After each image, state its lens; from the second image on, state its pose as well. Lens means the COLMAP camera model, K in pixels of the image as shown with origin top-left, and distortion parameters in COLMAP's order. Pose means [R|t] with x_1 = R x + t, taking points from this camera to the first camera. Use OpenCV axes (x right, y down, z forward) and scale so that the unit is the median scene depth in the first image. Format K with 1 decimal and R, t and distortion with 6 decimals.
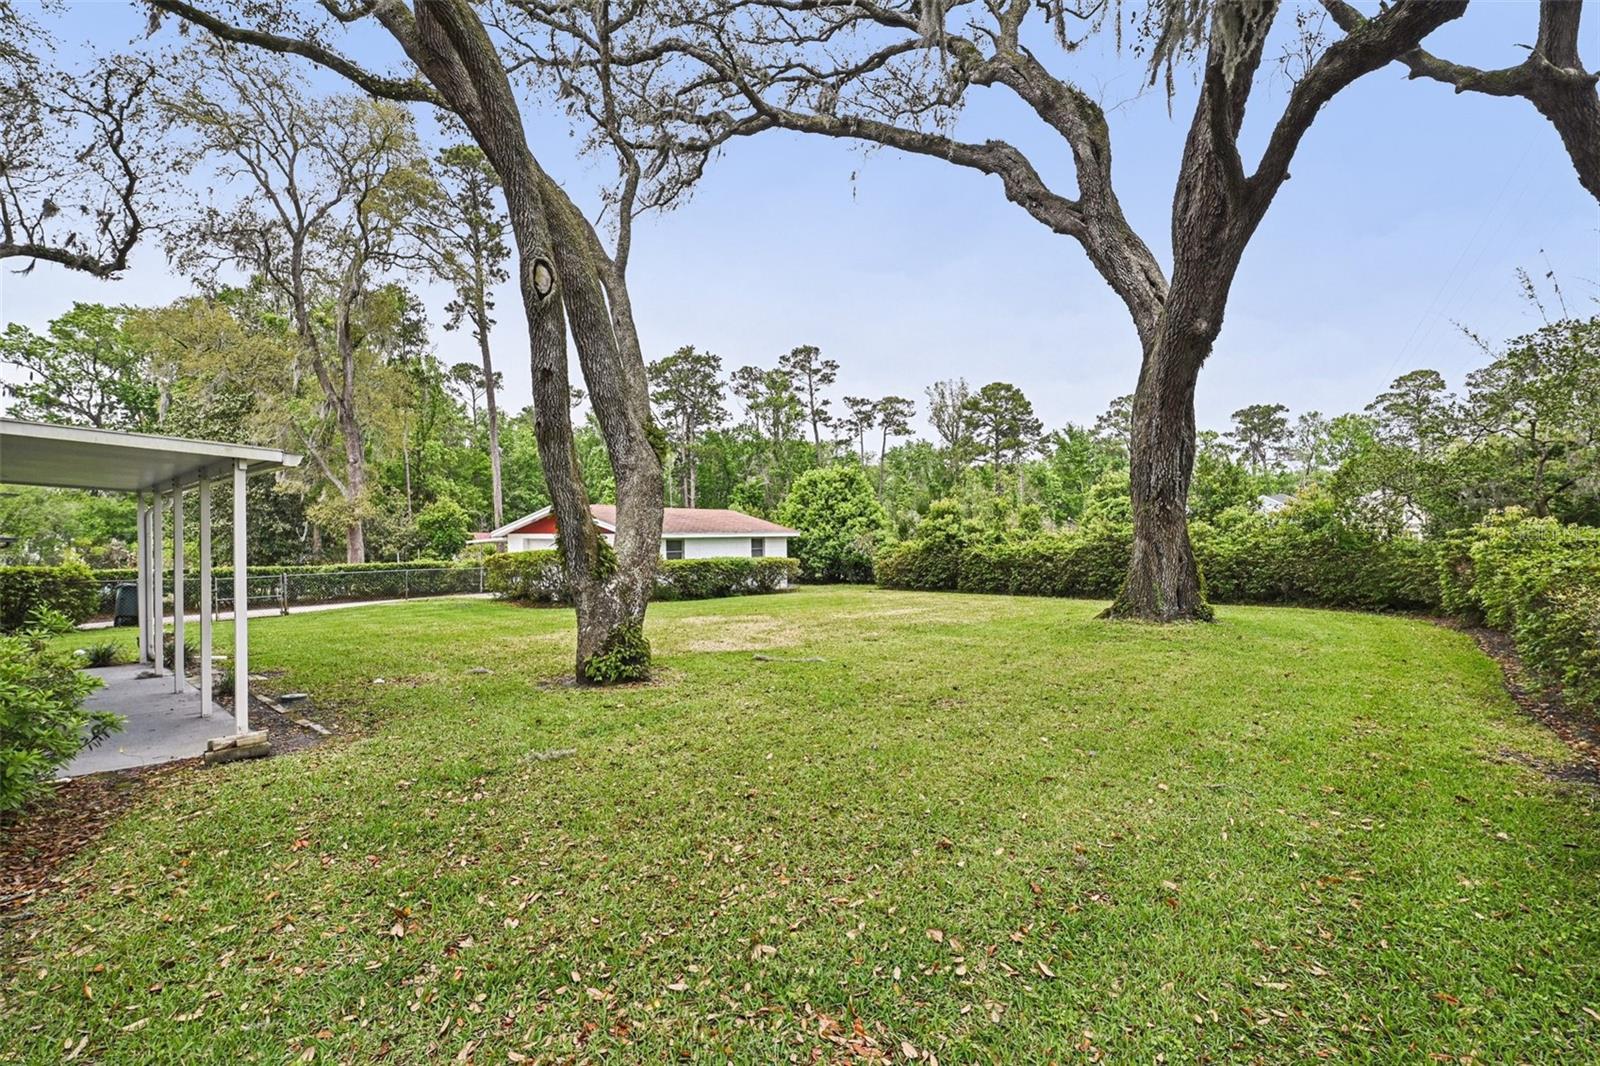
lens RADIAL K [[723.5, 0, 805.0], [0, 723.5, 538.4], [0, 0, 1]] dist [-0.002953, 0.000041]
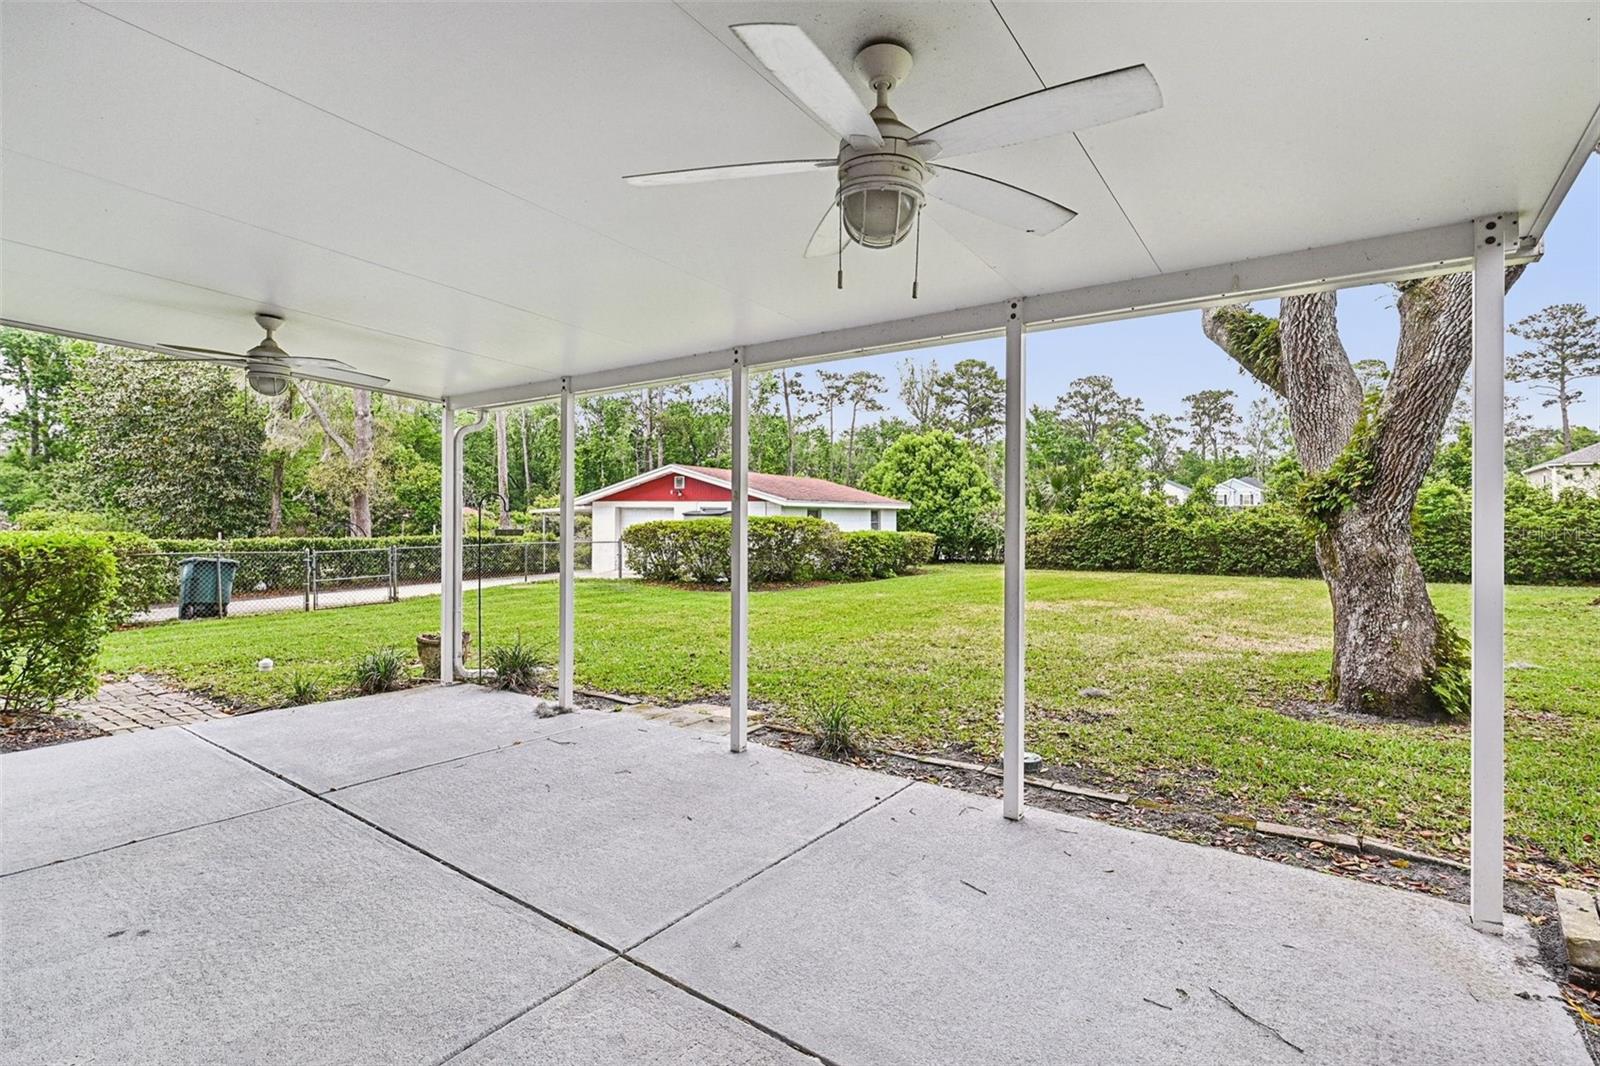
lens RADIAL K [[726.5, 0, 802.5], [0, 726.5, 519.4], [0, 0, 1]] dist [0.000604, 0.000168]
pose [[0.994401, 0.007124, 0.105436, -0.065658], [-0.007200, 0.999974, 0.000337, 0.003279], [-0.105431, -0.001094, 0.994426, 0.042860]]
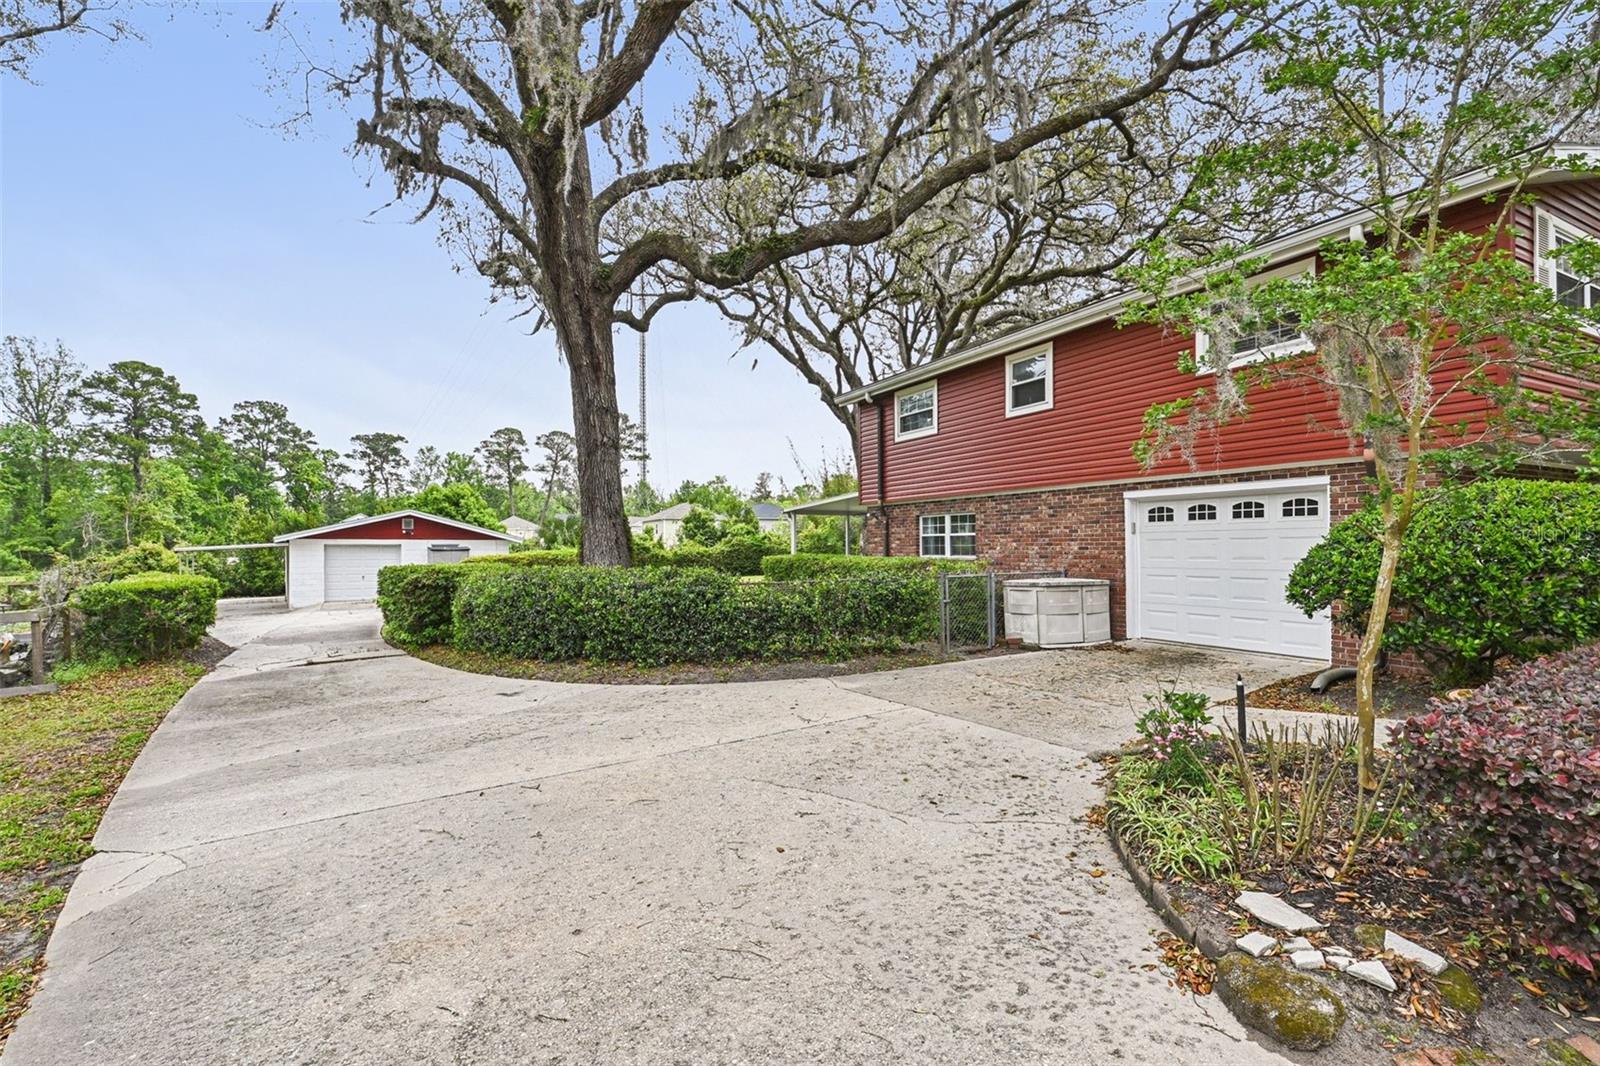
lens RADIAL K [[744.5, 0, 795.7], [0, 744.5, 542.9], [0, 0, 1]] dist [0.001563, 0.000756]
pose [[0.334219, 0.007808, 0.942463, -0.272645], [0.011723, 0.999854, -0.012441, 0.004360], [-0.942423, 0.015206, 0.334078, 0.039642]]
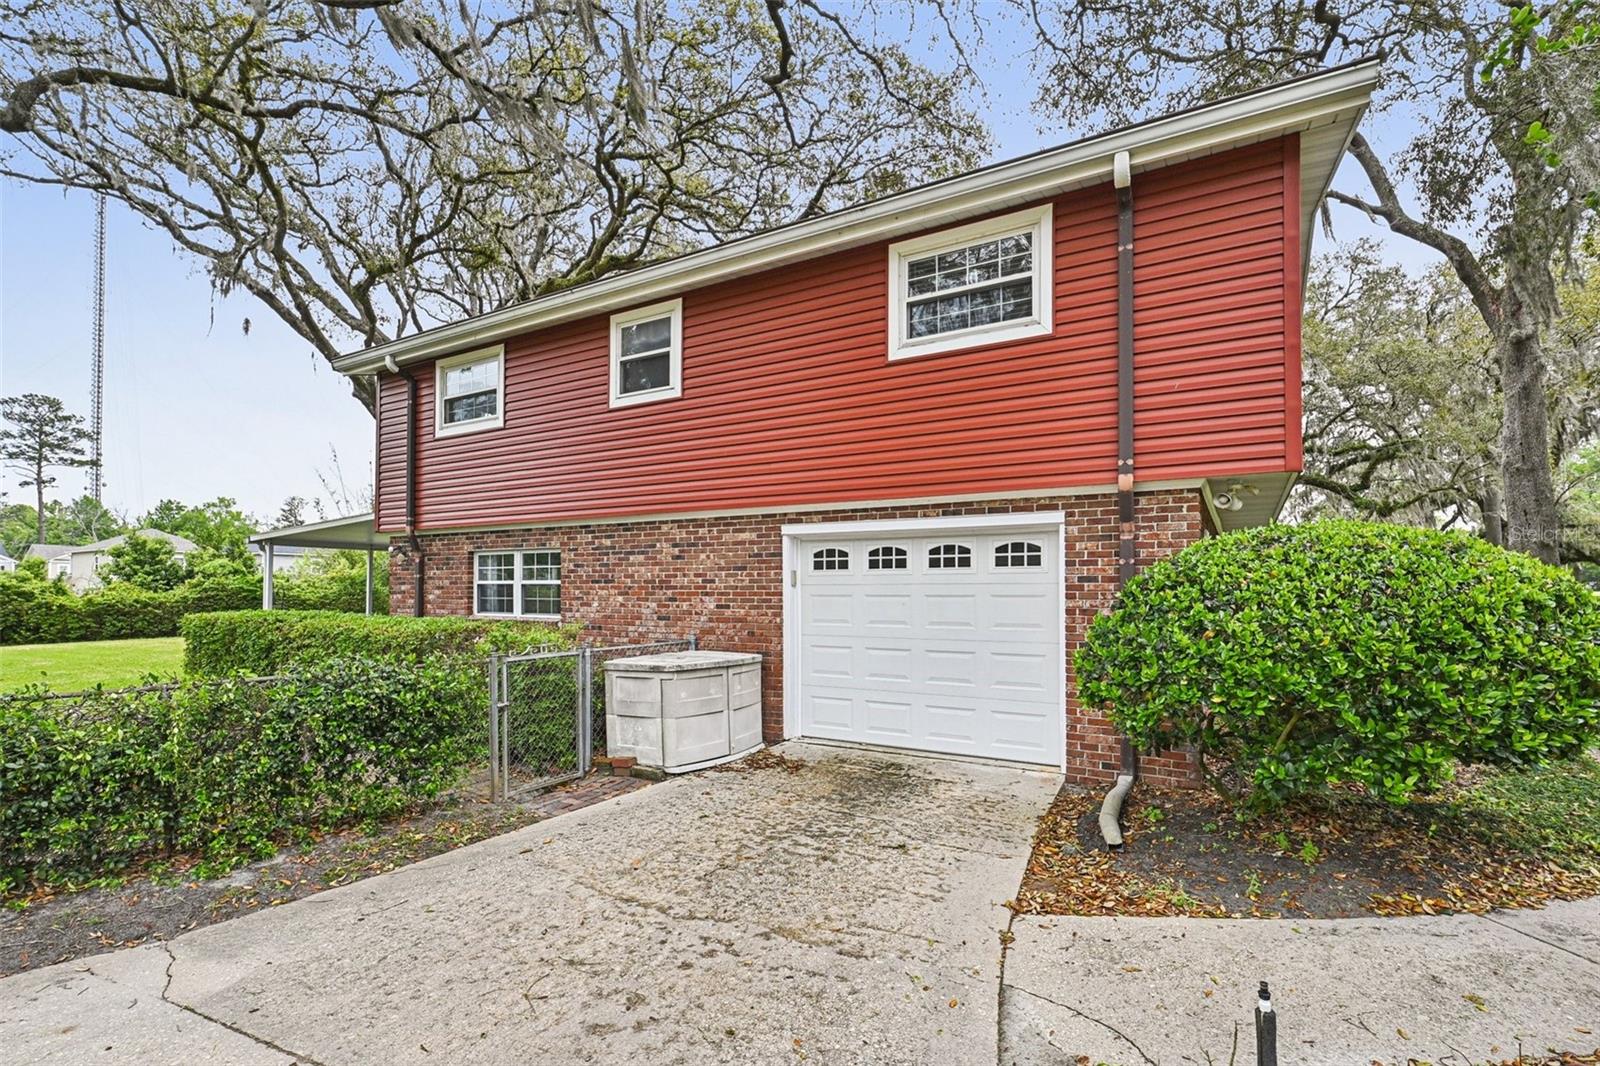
lens RADIAL K [[746.6, 0, 817.0], [0, 746.6, 582.2], [0, 0, 1]] dist [-0.001861, -0.000564]
pose [[-0.219926, 0.015918, 0.975387, -0.229742], [0.006288, 0.999869, -0.014900, 0.003021], [-0.975496, 0.002856, -0.219997, 0.043612]]
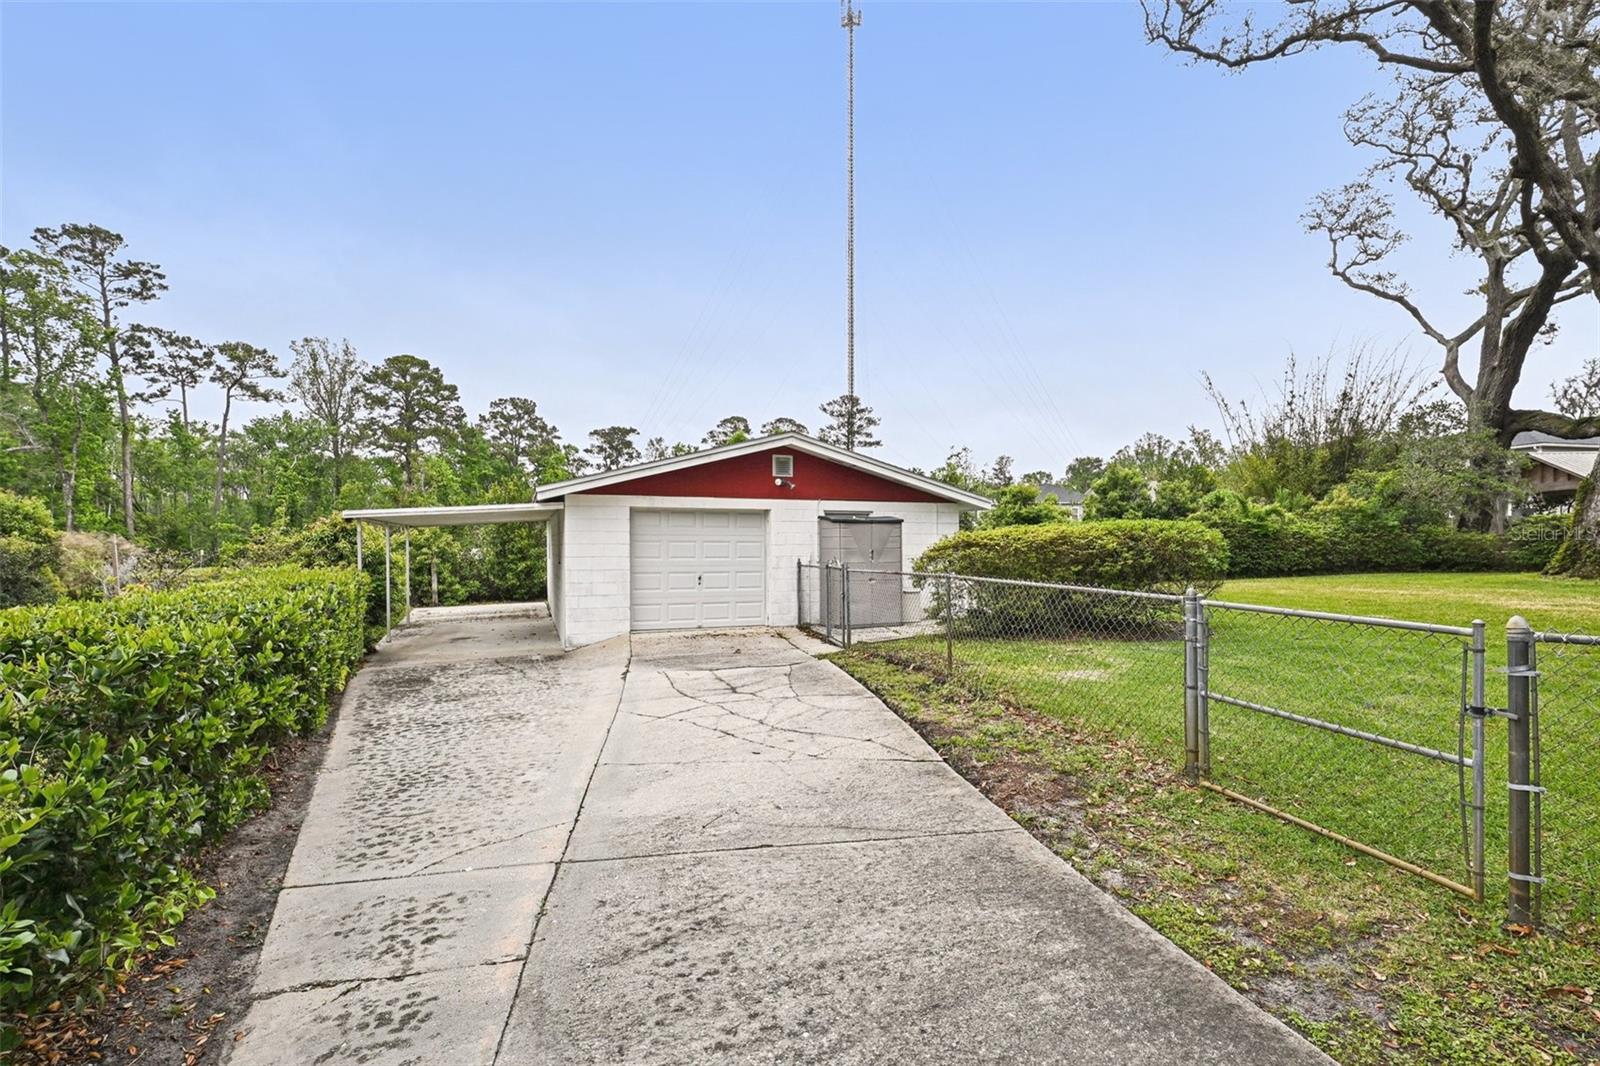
lens RADIAL K [[724.0, 0, 794.7], [0, 724.0, 554.8], [0, 0, 1]] dist [0.000698, 0.000012]
pose [[0.560186, -0.011376, 0.828288, -0.173115], [0.007839, 0.999934, 0.008432, 0.006462], [-0.828330, 0.001770, 0.560238, 0.181779]]
